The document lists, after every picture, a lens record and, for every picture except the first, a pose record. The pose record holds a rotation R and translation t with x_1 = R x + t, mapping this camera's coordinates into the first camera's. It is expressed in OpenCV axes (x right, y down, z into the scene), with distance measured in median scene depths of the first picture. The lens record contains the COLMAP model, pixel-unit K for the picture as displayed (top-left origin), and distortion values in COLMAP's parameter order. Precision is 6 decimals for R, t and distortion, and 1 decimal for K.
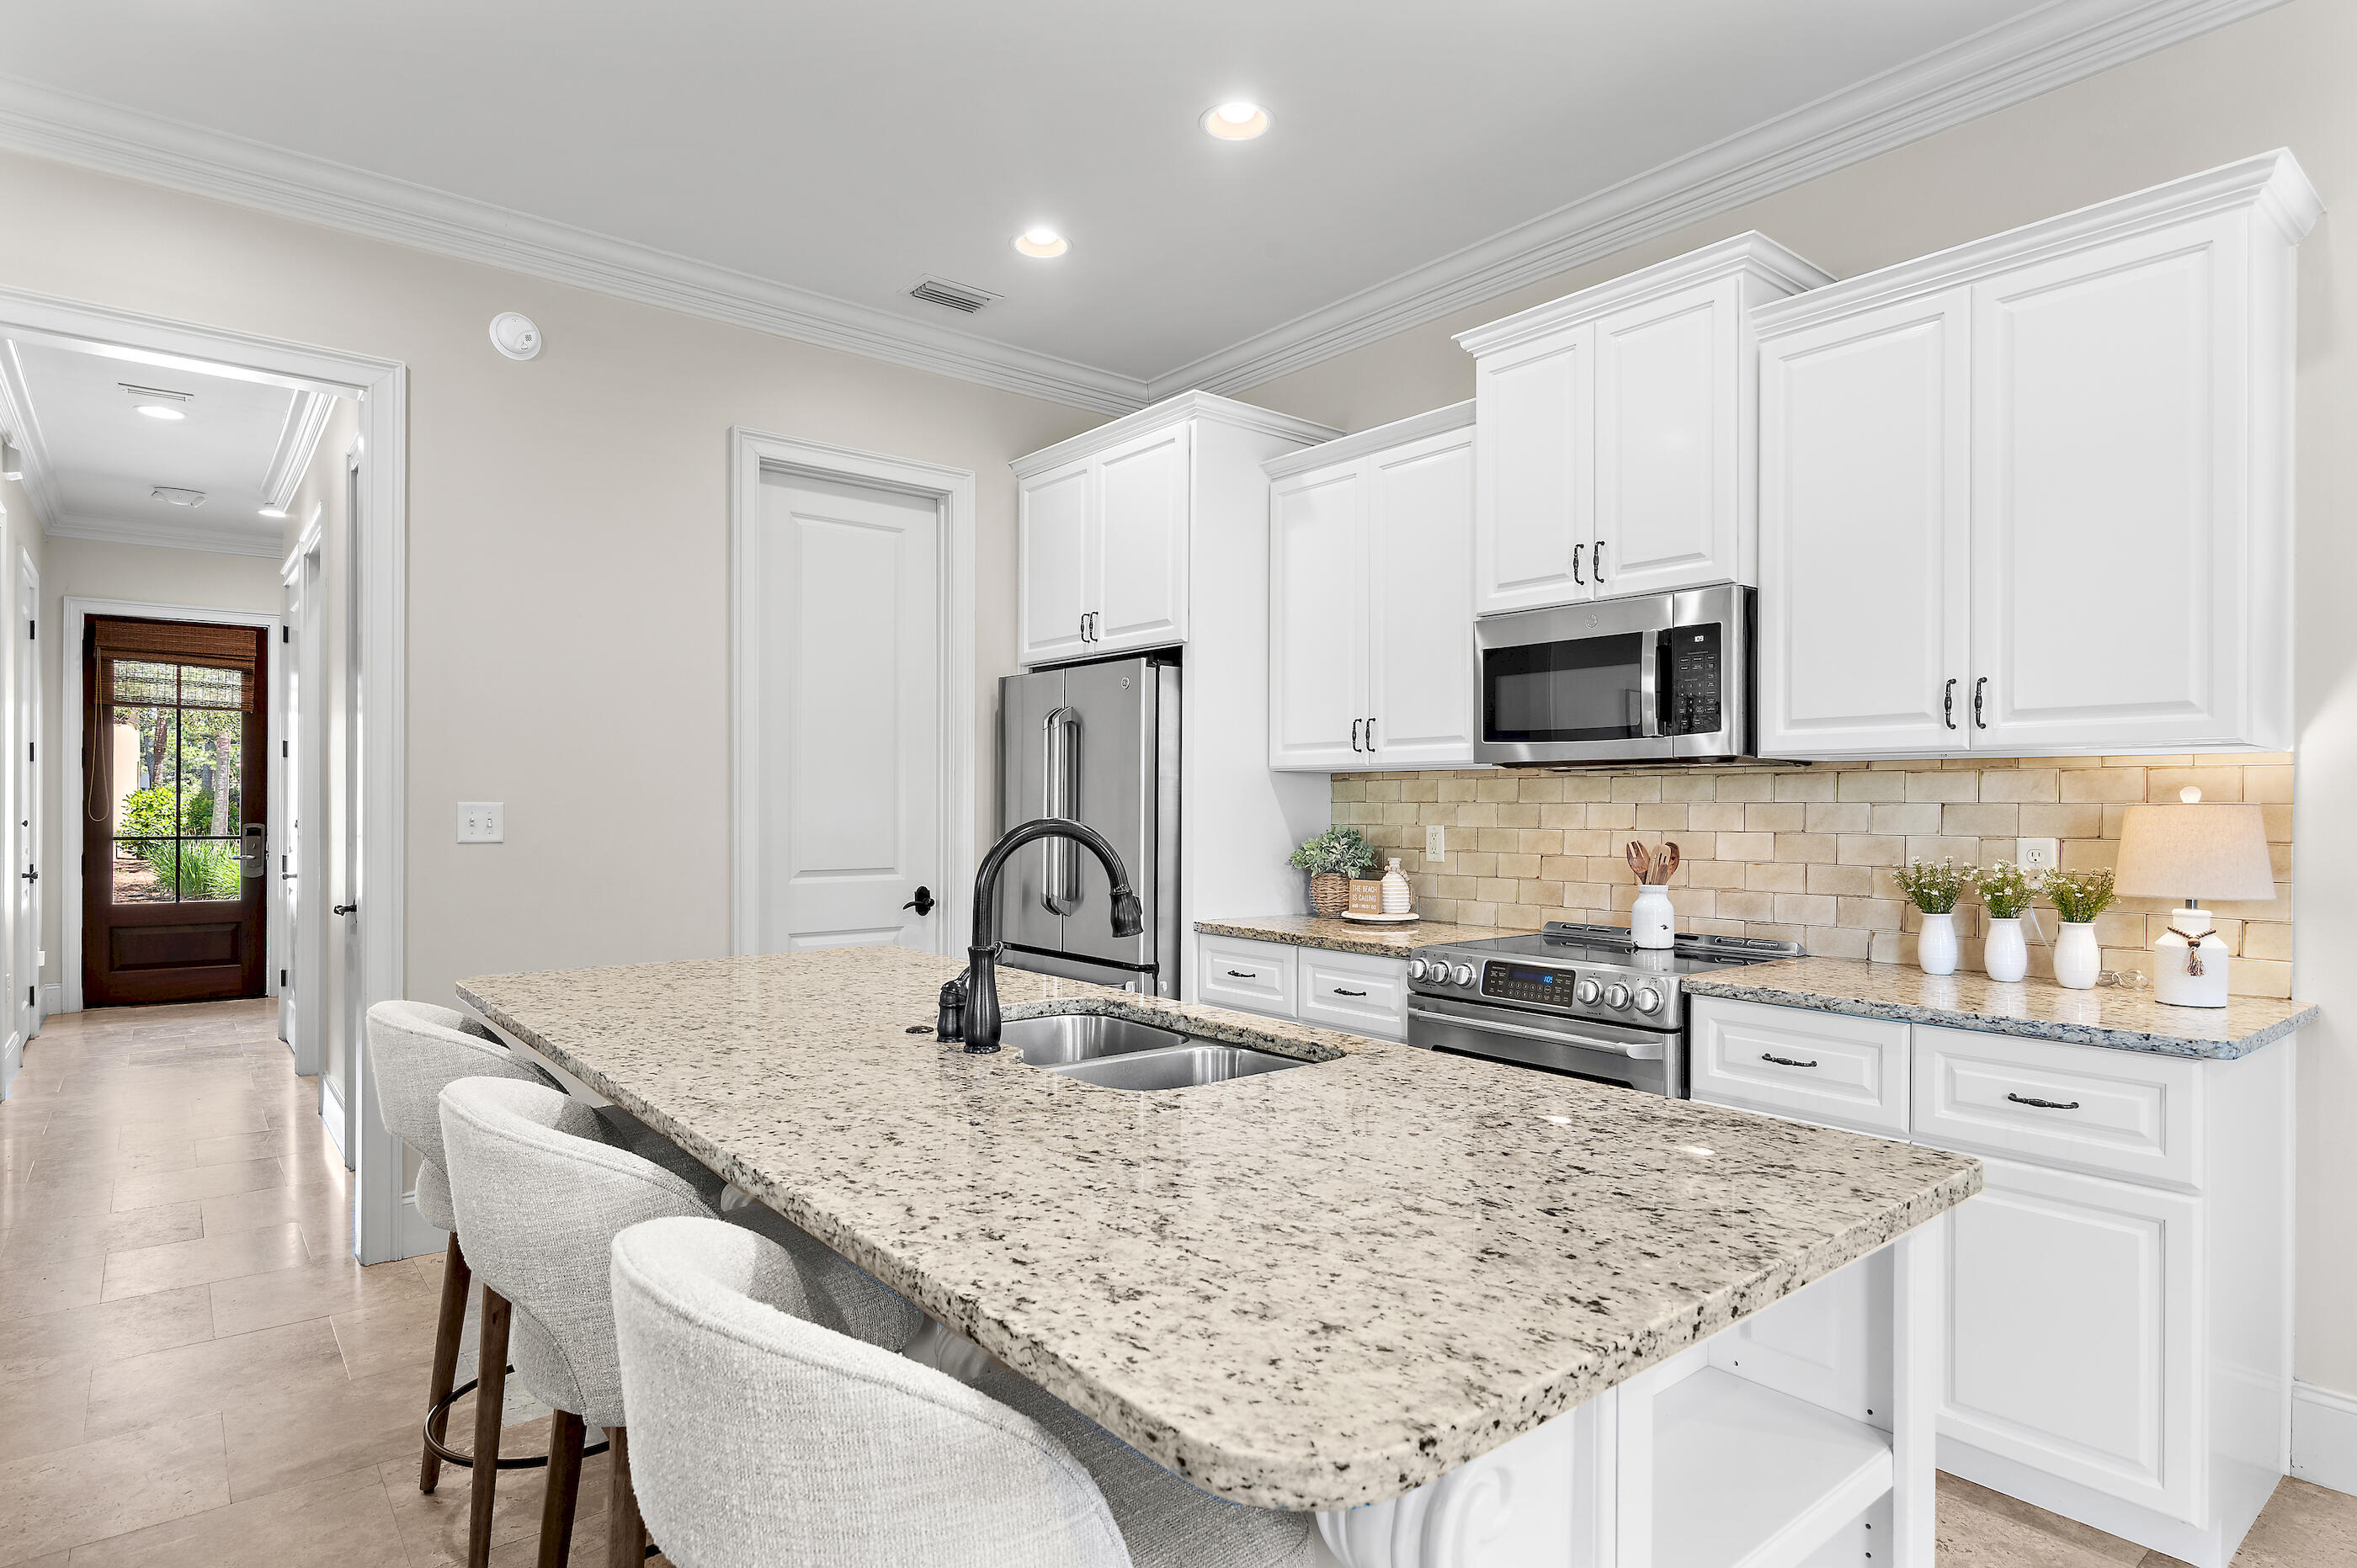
lens RADIAL K [[1266.3, 0, 1165.9], [0, 1266.3, 800.3], [0, 0, 1]] dist [0.002167, 0.000229]
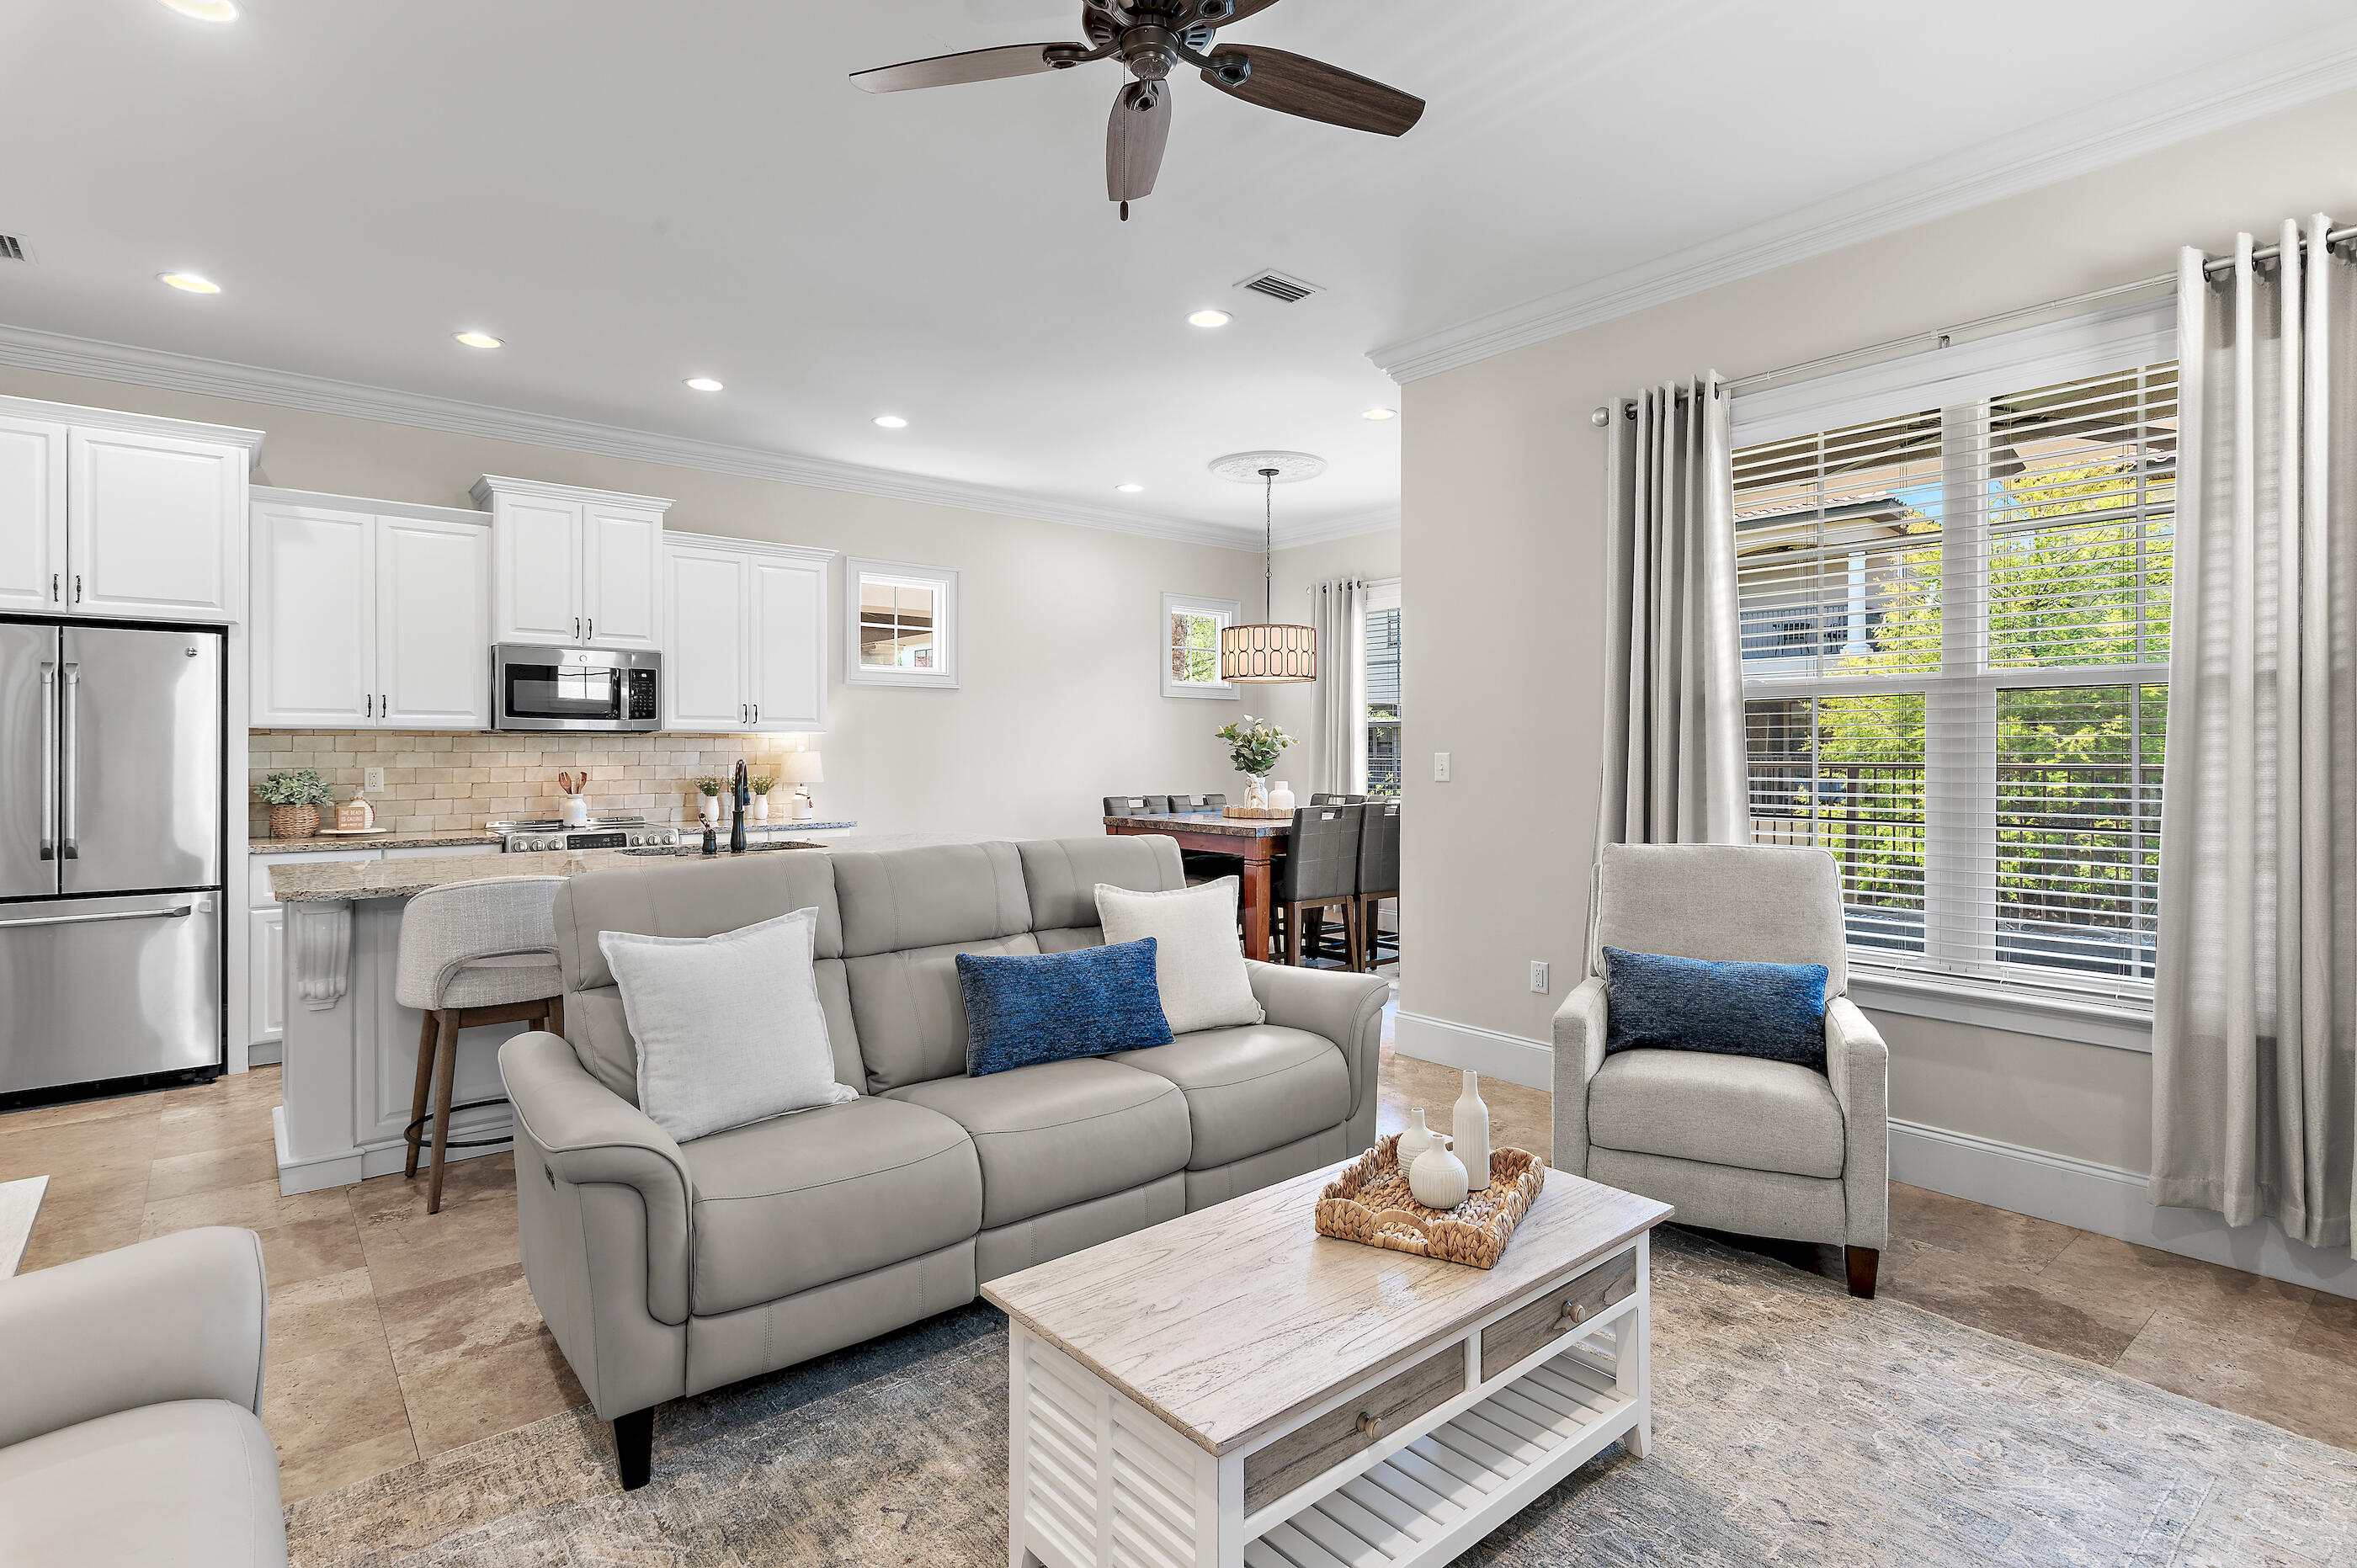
lens RADIAL K [[1159.5, 0, 1186.6], [0, 1159.5, 752.1], [0, 0, 1]] dist [-0.000867, 0.001702]
pose [[-0.011114, -0.003088, 0.999933, -1.168032], [-0.001337, 0.999994, 0.003074, -0.003268], [-0.999937, -0.001302, -0.011118, 0.075629]]
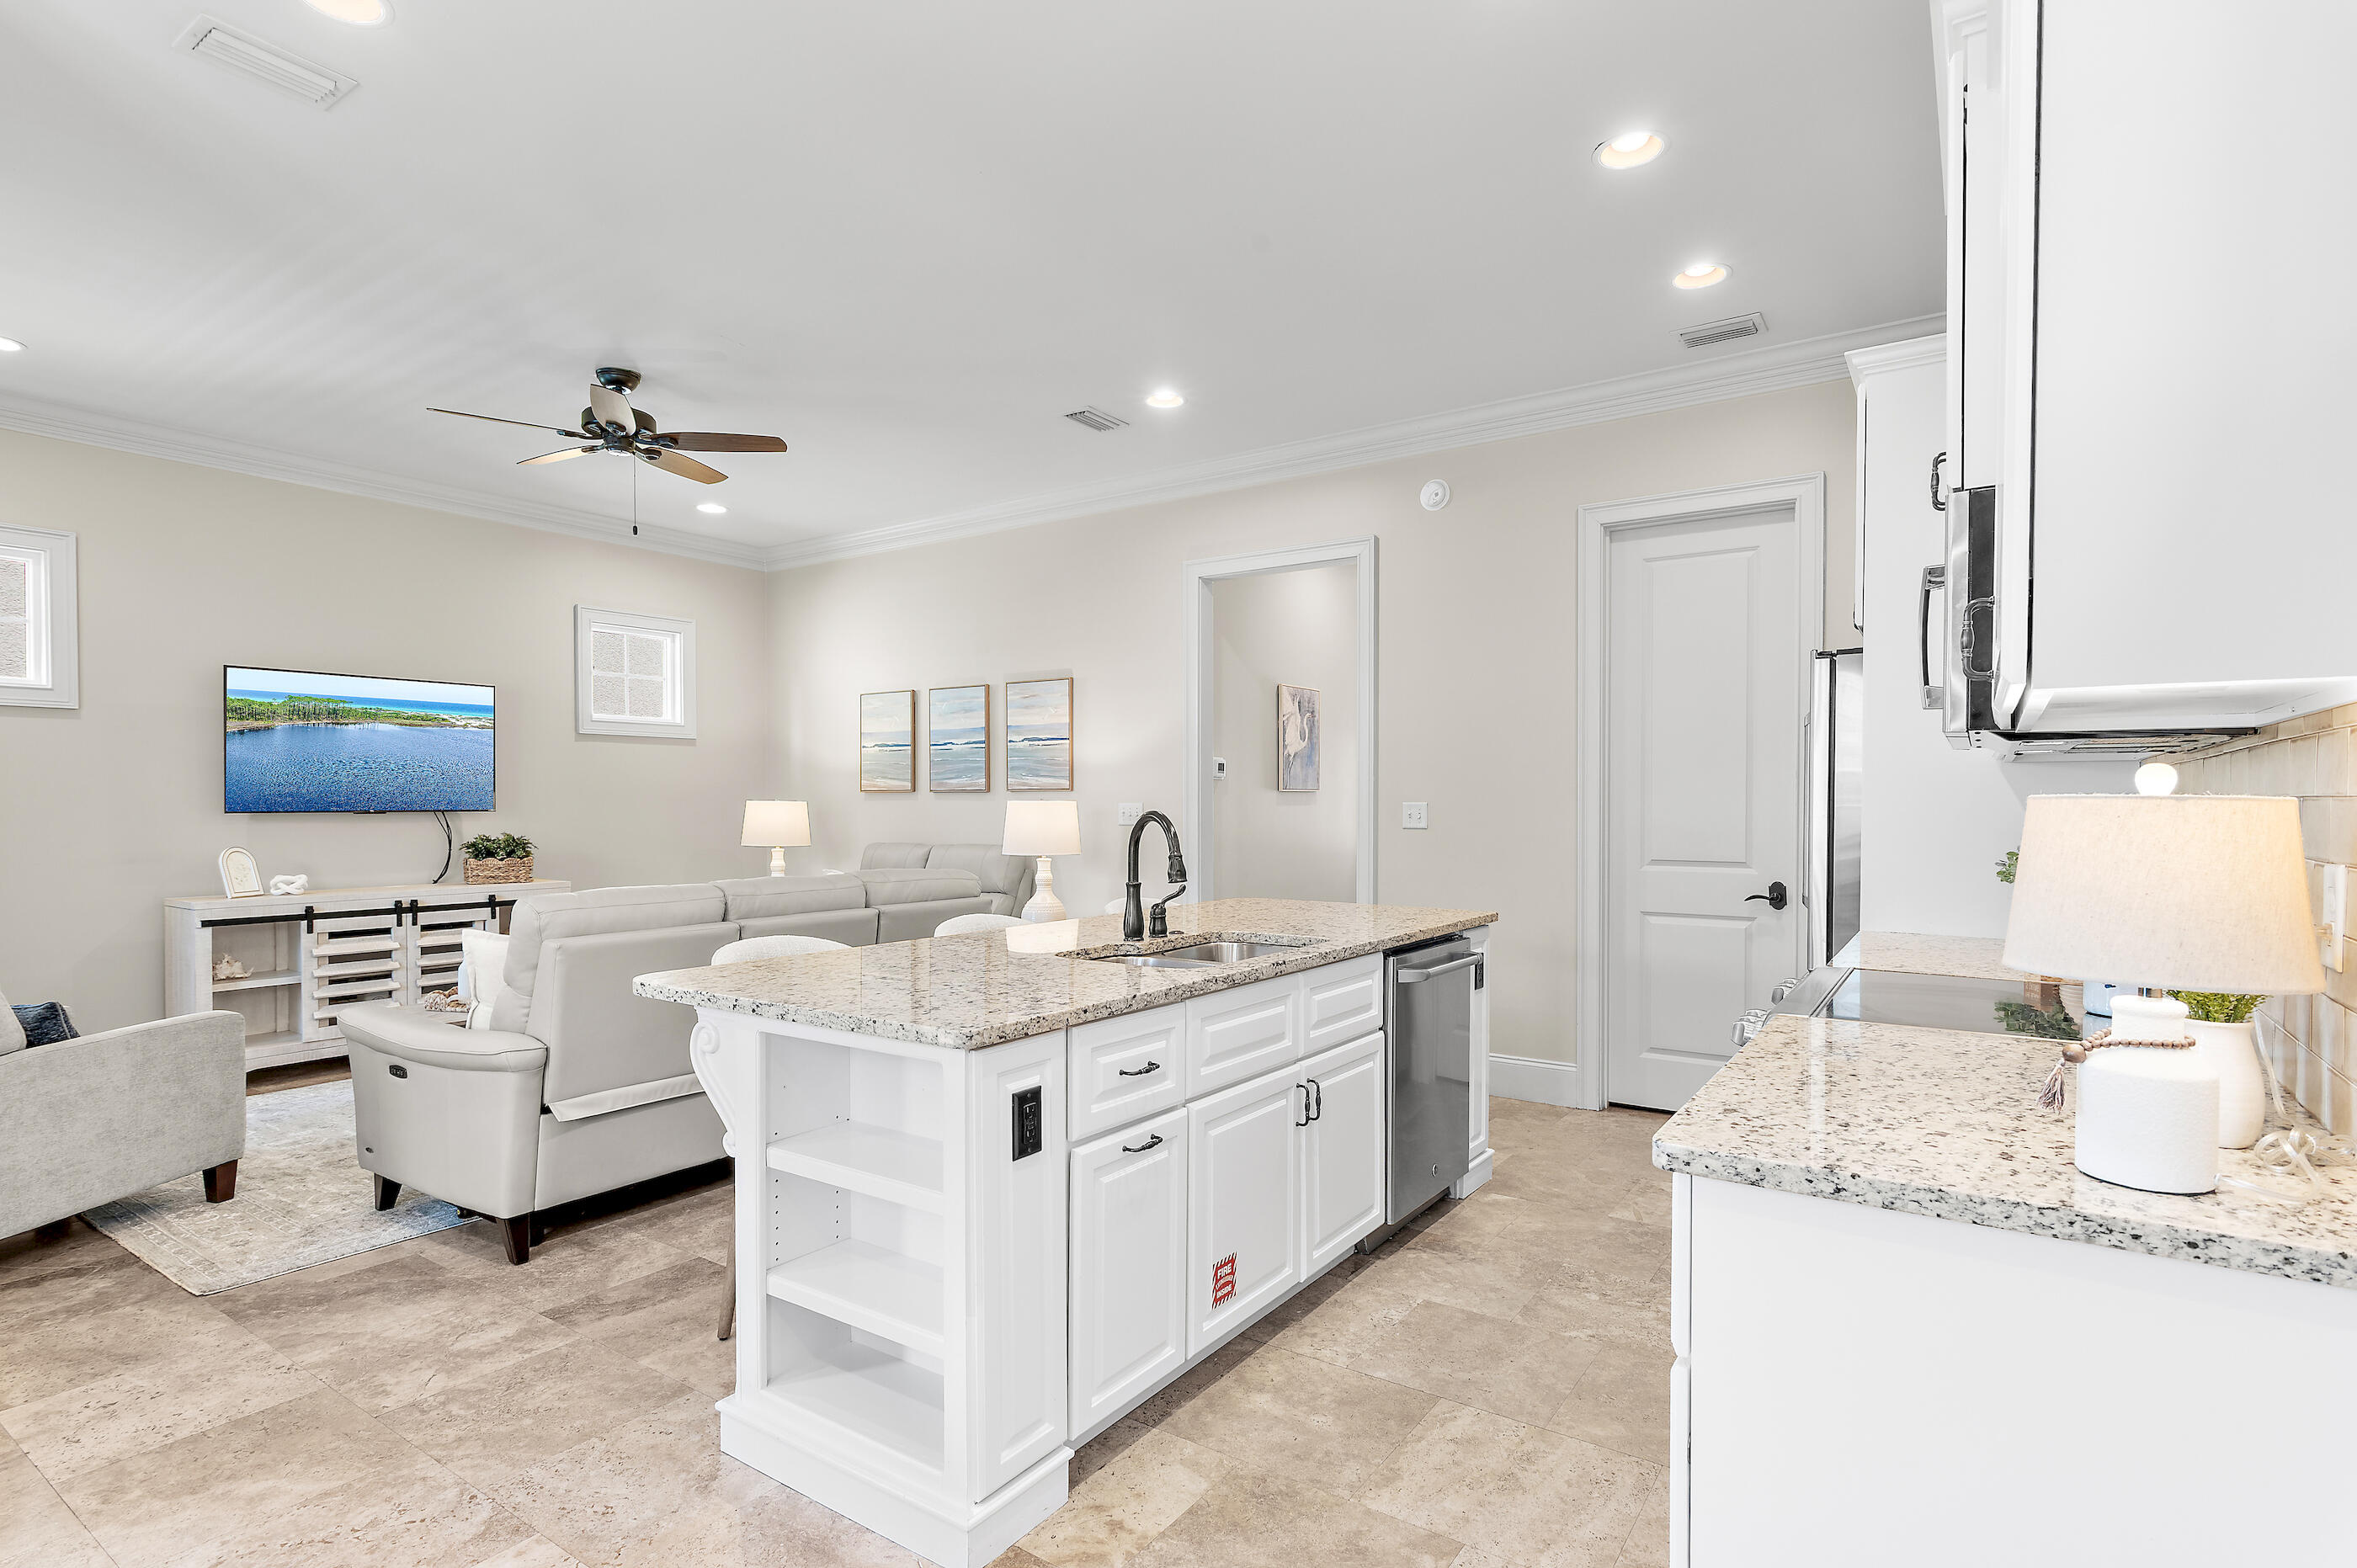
lens RADIAL K [[1159.5, 0, 1169.8], [0, 1159.5, 816.1], [0, 0, 1]] dist [-0.000867, 0.001702]
pose [[0.283094, 0.009087, -0.959049, 0.691707], [0.002658, 0.999944, 0.010259, 0.002860], [0.959089, -0.005453, 0.283054, 0.285680]]
